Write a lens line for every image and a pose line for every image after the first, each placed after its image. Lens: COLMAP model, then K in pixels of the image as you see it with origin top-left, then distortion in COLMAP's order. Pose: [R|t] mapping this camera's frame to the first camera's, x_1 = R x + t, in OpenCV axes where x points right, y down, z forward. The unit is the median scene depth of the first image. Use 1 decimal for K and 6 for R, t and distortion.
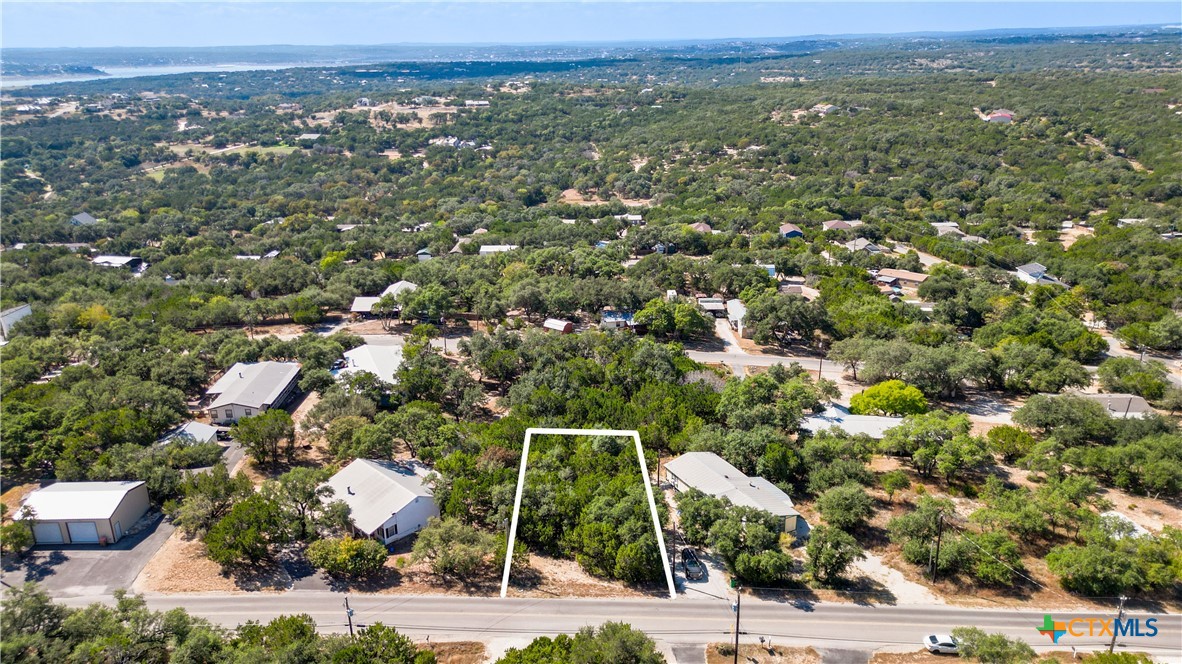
lens RADIAL K [[828.2, 0, 586.6], [0, 828.2, 326.0], [0, 0, 1]] dist [0.075893, -0.084088]
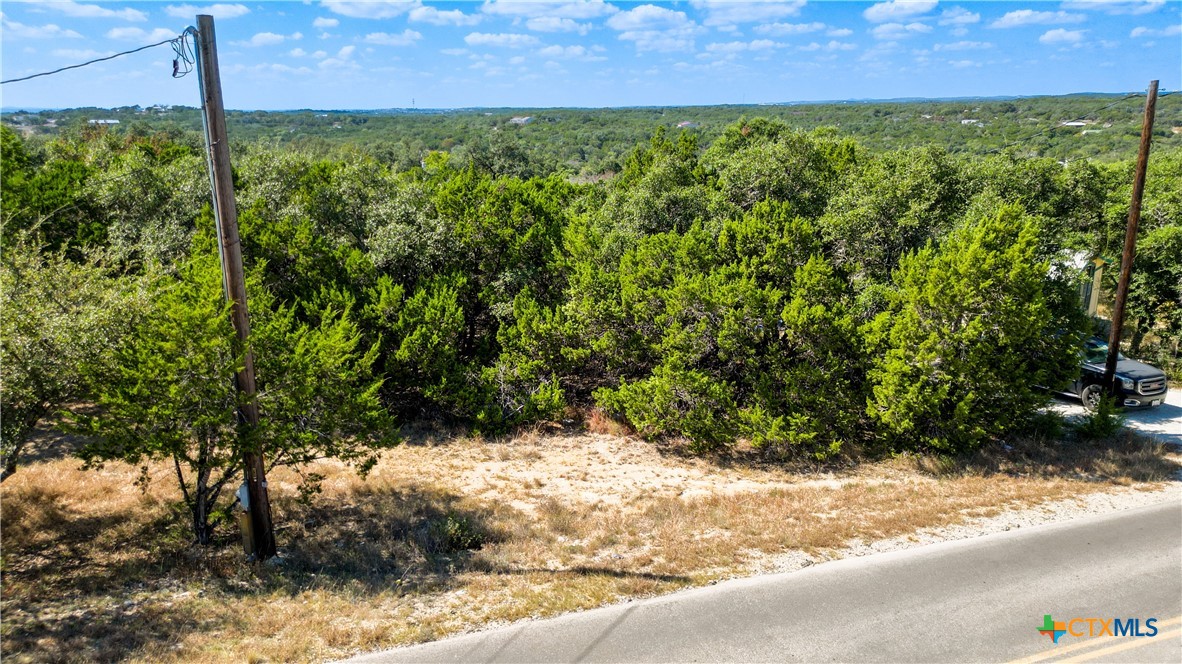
lens RADIAL K [[826.1, 0, 587.2], [0, 826.1, 333.3], [0, 0, 1]] dist [0.076181, -0.084113]
pose [[0.927503, -0.084502, 0.364141, -0.014299], [0.110460, 0.992570, -0.051019, 0.044443], [-0.357124, 0.087543, 0.929946, 0.134263]]
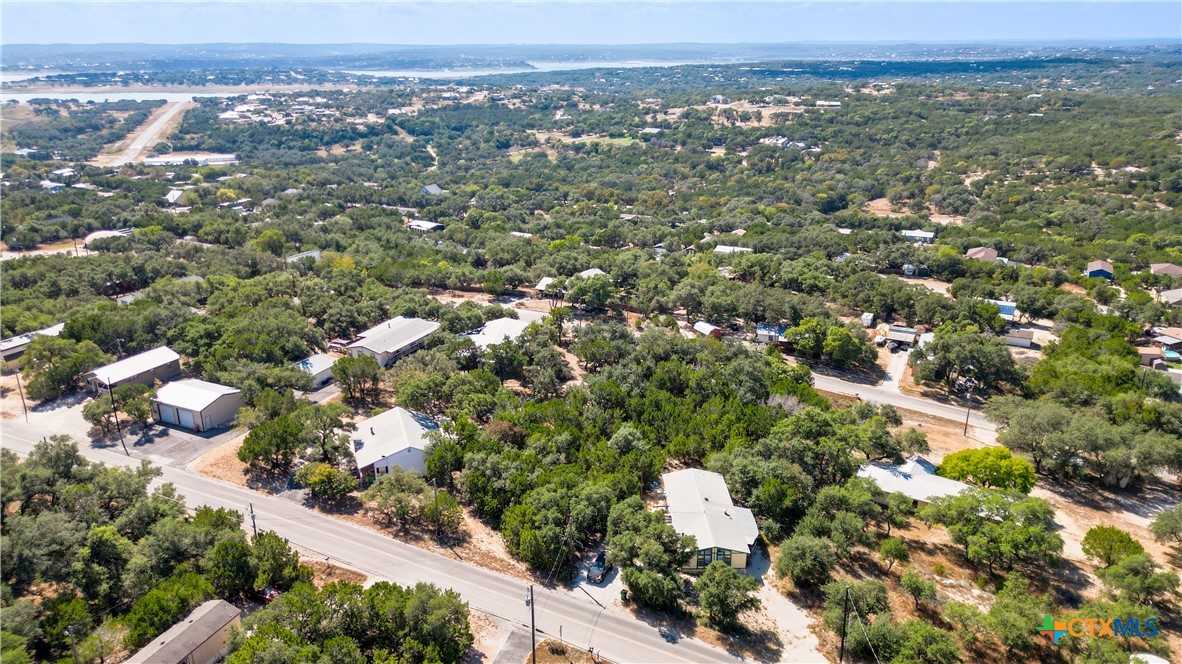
lens RADIAL K [[828.2, 0, 586.6], [0, 828.2, 326.0], [0, 0, 1]] dist [0.075893, -0.084088]
pose [[0.899900, 0.150488, -0.409307, 0.077757], [-0.149694, 0.988141, 0.034189, -0.005458], [0.409599, 0.030504, 0.911756, 0.011324]]
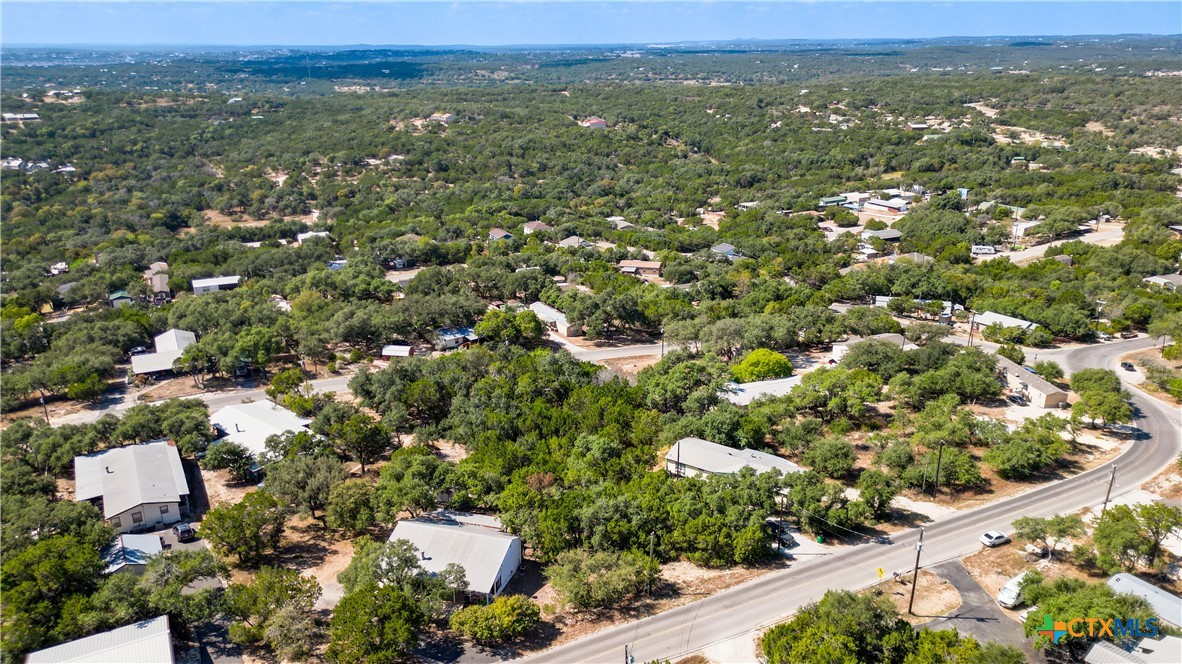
lens RADIAL K [[828.2, 0, 586.6], [0, 828.2, 326.0], [0, 0, 1]] dist [0.075893, -0.084088]
pose [[0.873308, -0.137630, 0.467323, -0.091414], [0.142385, 0.989487, 0.025329, -0.007308], [-0.465896, 0.044420, 0.883724, 0.023369]]
